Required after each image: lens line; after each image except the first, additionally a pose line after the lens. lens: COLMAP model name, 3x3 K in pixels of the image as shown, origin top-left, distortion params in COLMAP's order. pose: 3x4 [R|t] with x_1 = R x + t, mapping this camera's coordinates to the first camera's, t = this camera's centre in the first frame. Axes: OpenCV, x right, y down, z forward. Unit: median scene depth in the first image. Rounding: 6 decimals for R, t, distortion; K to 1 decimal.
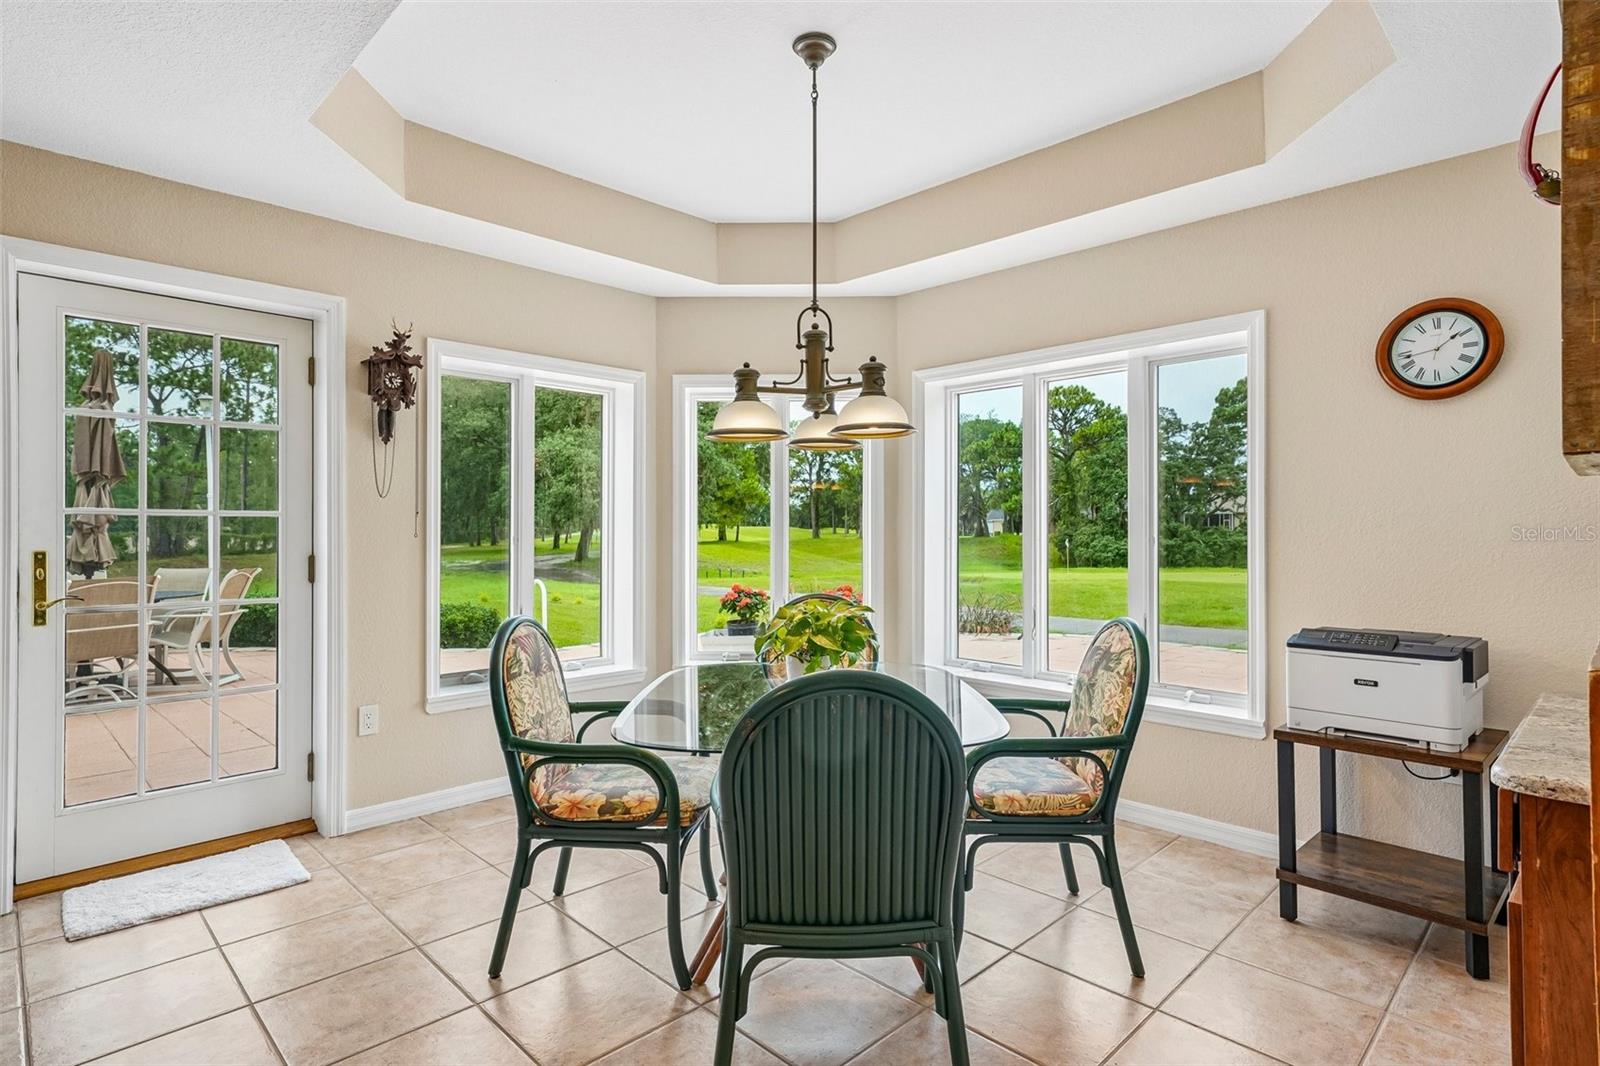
lens RADIAL K [[819.8, 0, 796.4], [0, 819.8, 528.5], [0, 0, 1]] dist [0.001135, -0.001184]
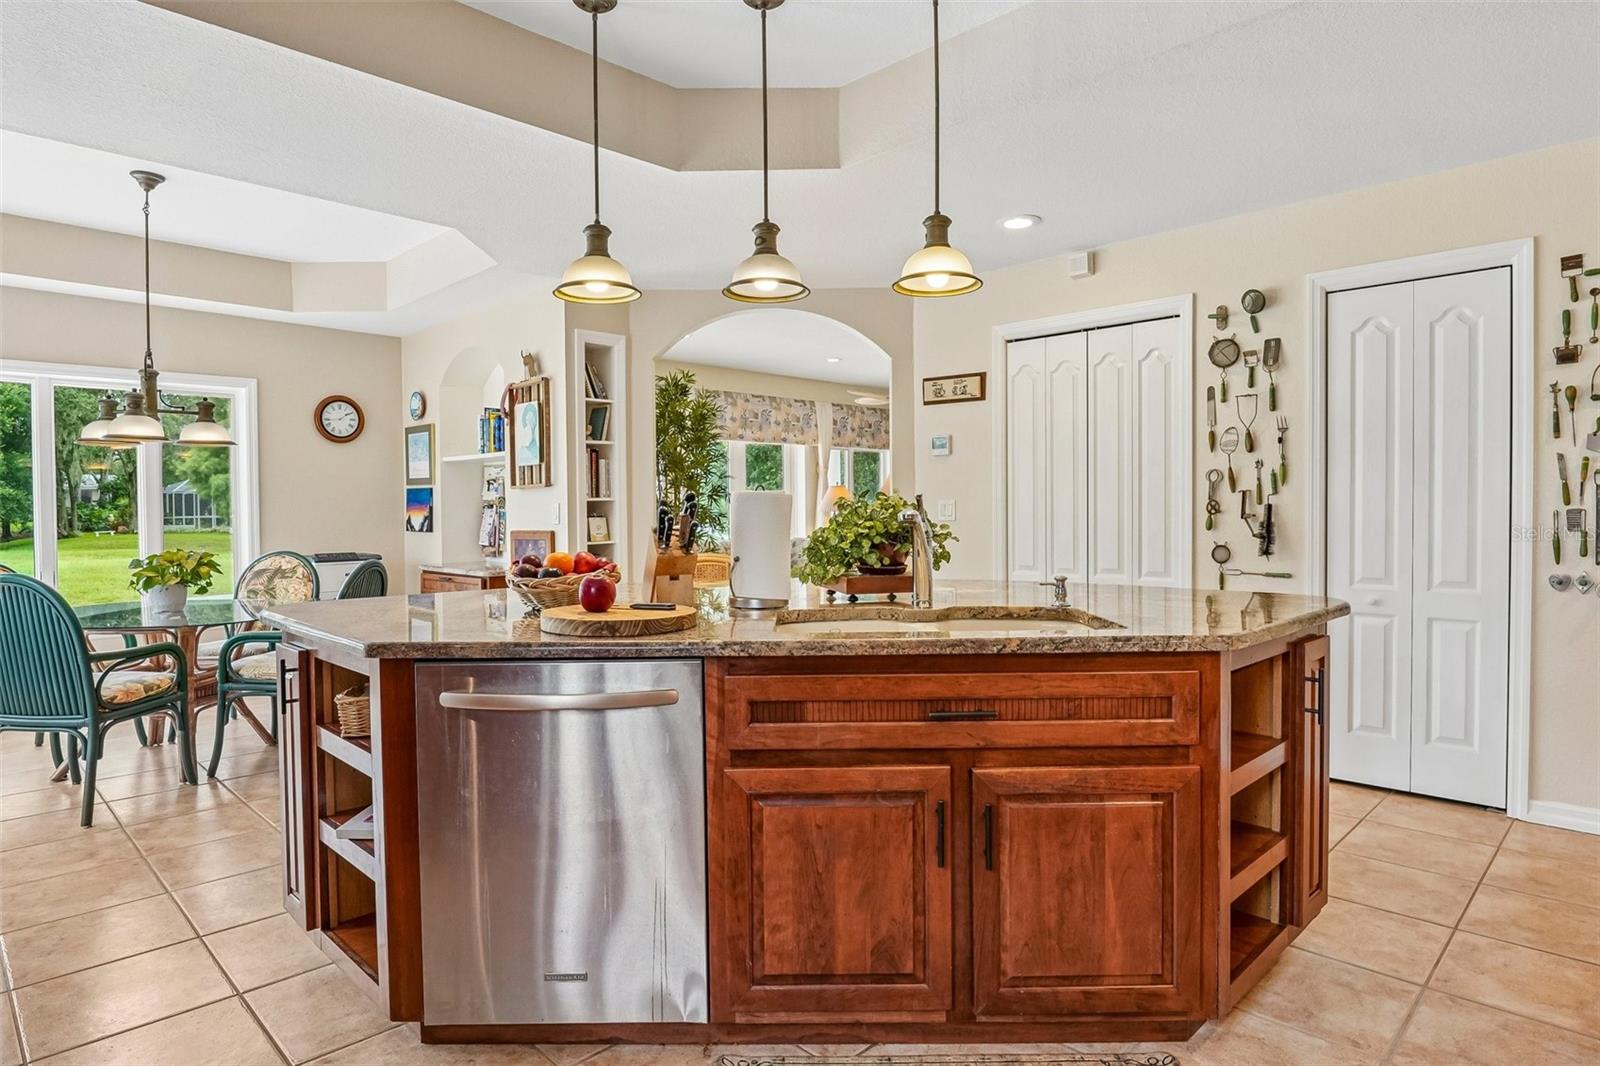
lens RADIAL K [[899.1, 0, 780.0], [0, 899.1, 525.8], [0, 0, 1]] dist [-0.019665, -0.000036]
pose [[0.005731, -0.020350, 0.999776, -1.273372], [0.002719, 0.999790, 0.020335, 0.009486], [-0.999980, 0.002602, 0.005785, -0.119560]]
